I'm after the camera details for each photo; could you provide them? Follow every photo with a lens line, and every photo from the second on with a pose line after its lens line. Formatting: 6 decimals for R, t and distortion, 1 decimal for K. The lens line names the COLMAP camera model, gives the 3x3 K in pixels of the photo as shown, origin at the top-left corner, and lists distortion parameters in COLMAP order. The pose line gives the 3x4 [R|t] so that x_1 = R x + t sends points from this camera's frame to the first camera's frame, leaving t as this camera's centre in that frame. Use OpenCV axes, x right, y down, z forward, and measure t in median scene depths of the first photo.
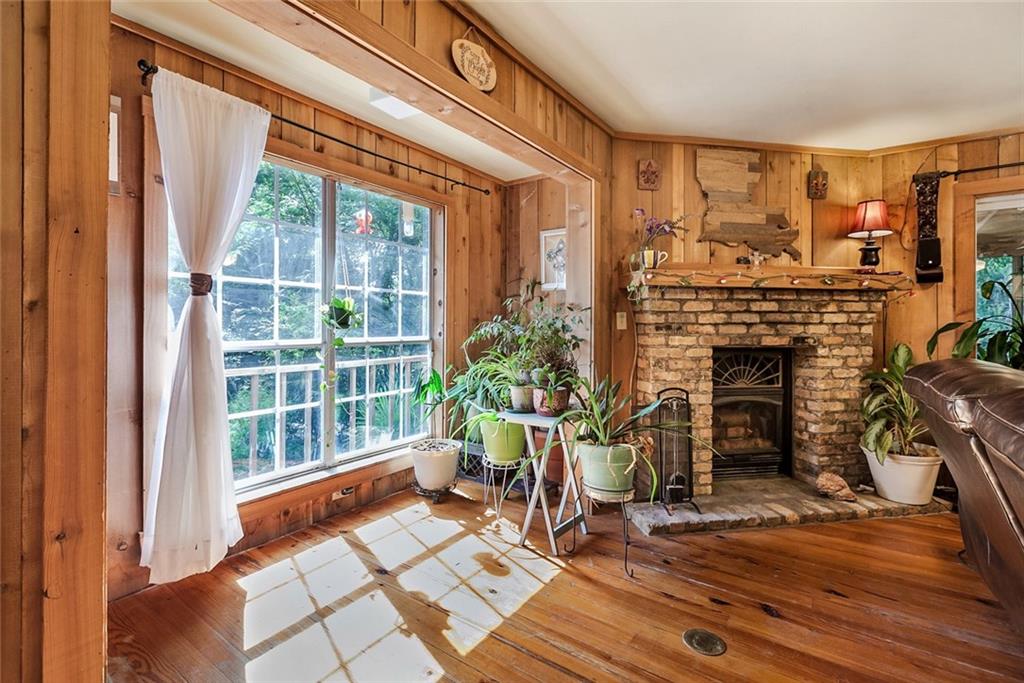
lens RADIAL K [[463.2, 0, 508.0], [0, 463.2, 324.8], [0, 0, 1]] dist [-0.003182, -0.001719]
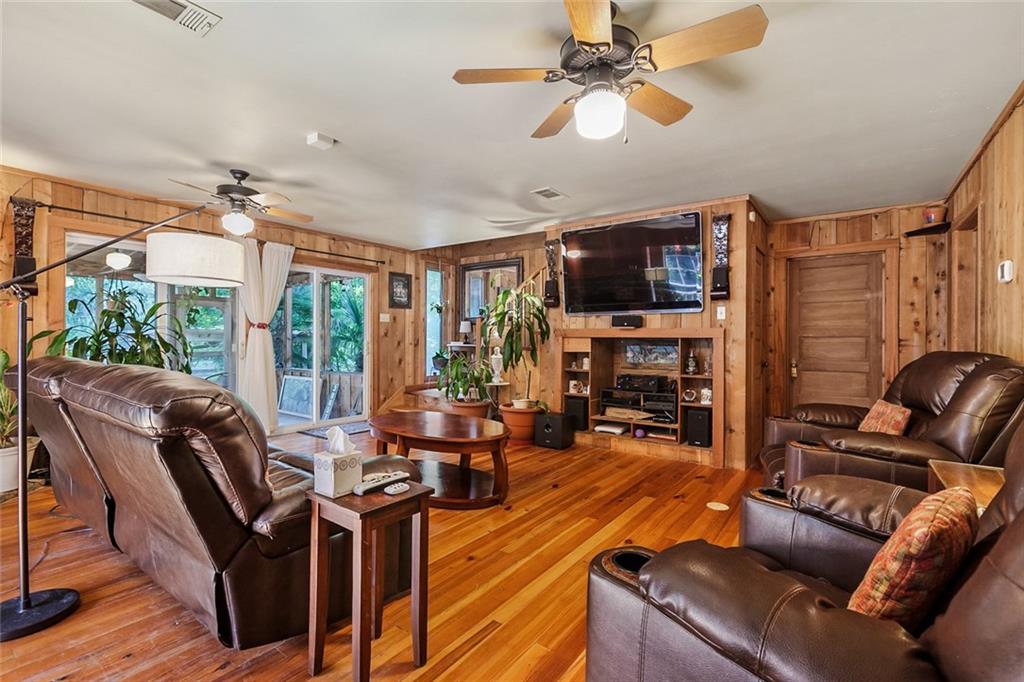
lens RADIAL K [[463.2, 0, 510.6], [0, 463.2, 339.4], [0, 0, 1]] dist [-0.003182, -0.001719]
pose [[0.012276, -0.002846, 0.999921, -0.221577], [-0.008125, 0.999963, 0.002946, 0.004888], [-0.999892, -0.008161, 0.012252, -0.225614]]
